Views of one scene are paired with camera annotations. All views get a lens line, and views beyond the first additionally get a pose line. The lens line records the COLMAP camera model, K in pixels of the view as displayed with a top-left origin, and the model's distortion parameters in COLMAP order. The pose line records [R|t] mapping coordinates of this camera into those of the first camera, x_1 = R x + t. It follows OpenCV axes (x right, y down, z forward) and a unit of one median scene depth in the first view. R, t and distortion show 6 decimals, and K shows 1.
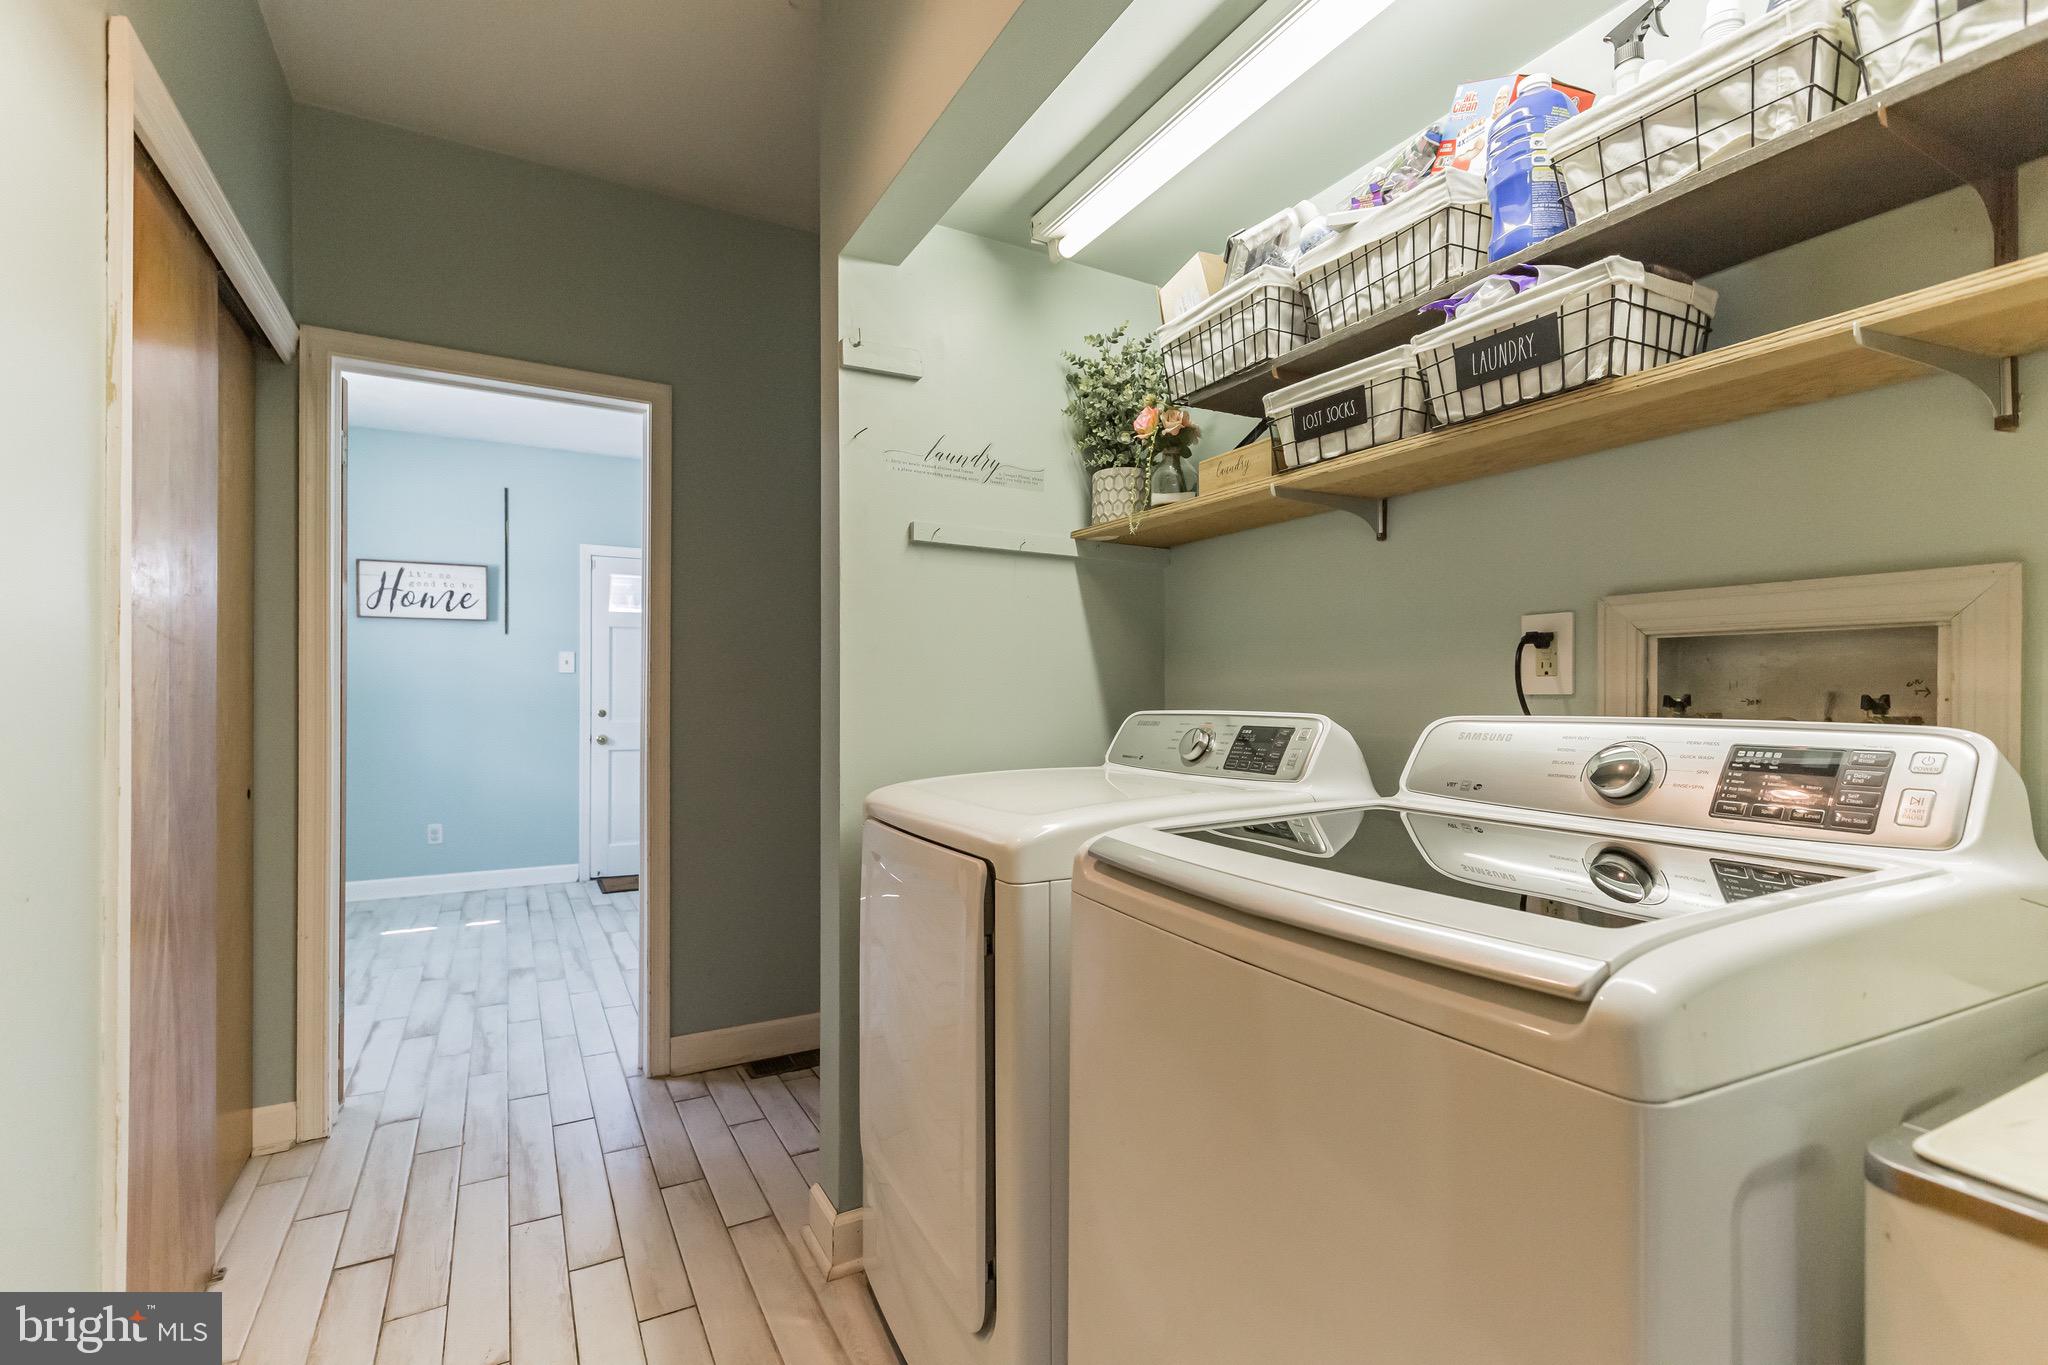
lens RADIAL K [[938.4, 0, 1020.7], [0, 938.4, 688.9], [0, 0, 1]] dist [0.001841, 0.000060]
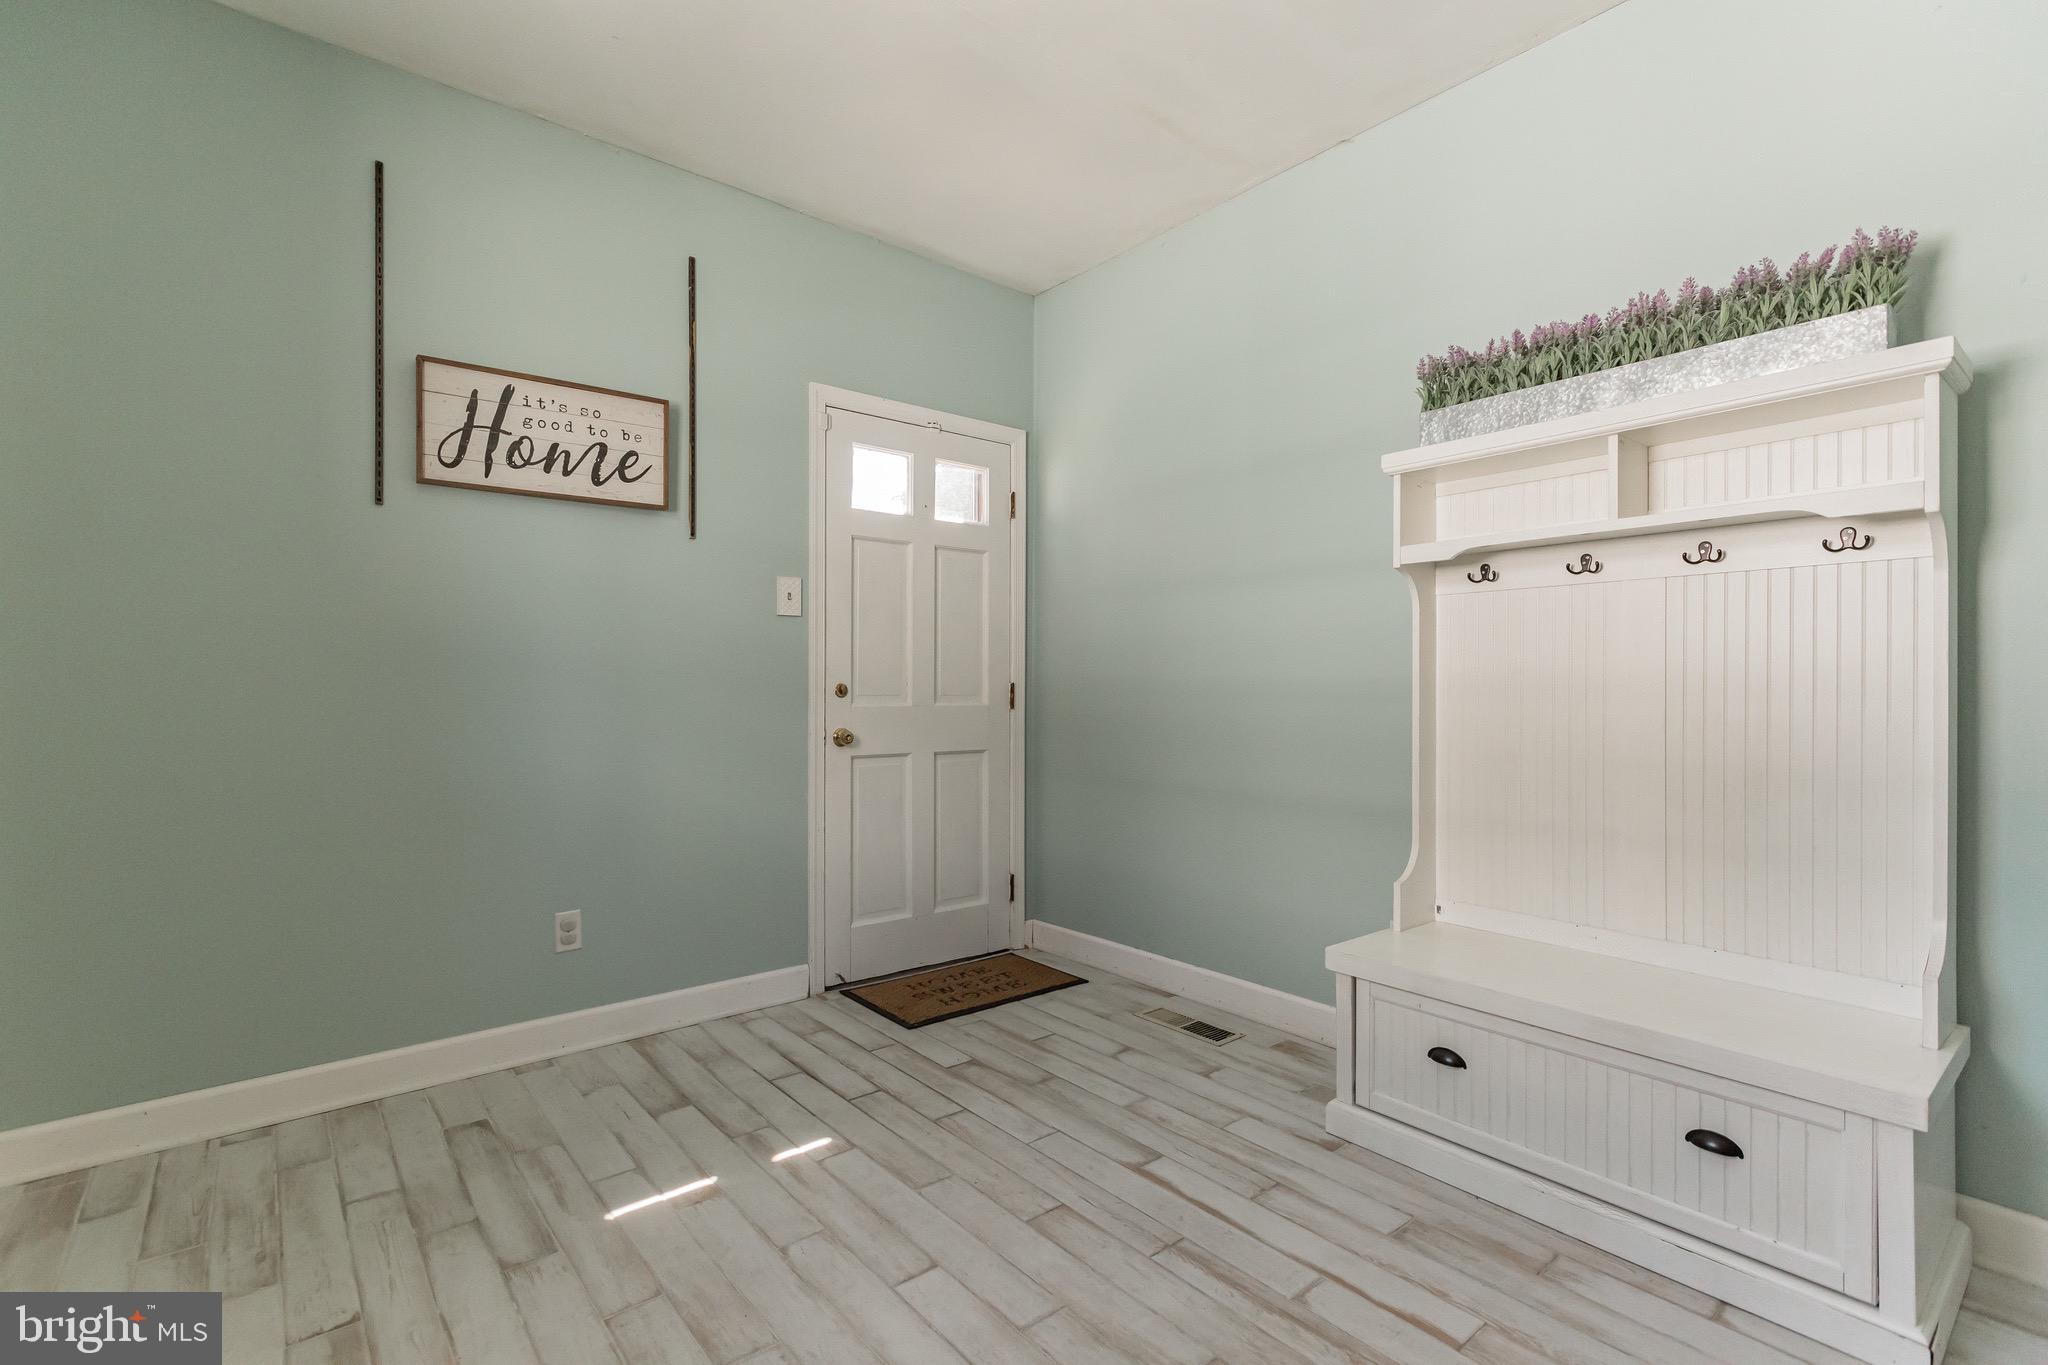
lens RADIAL K [[938.4, 0, 1024.5], [0, 938.4, 685.4], [0, 0, 1]] dist [0.001841, 0.000060]
pose [[0.983222, 0.002296, 0.182399, -0.476984], [-0.004116, 0.999945, 0.009599, 0.018403], [-0.182367, -0.010189, 0.983178, 0.467398]]
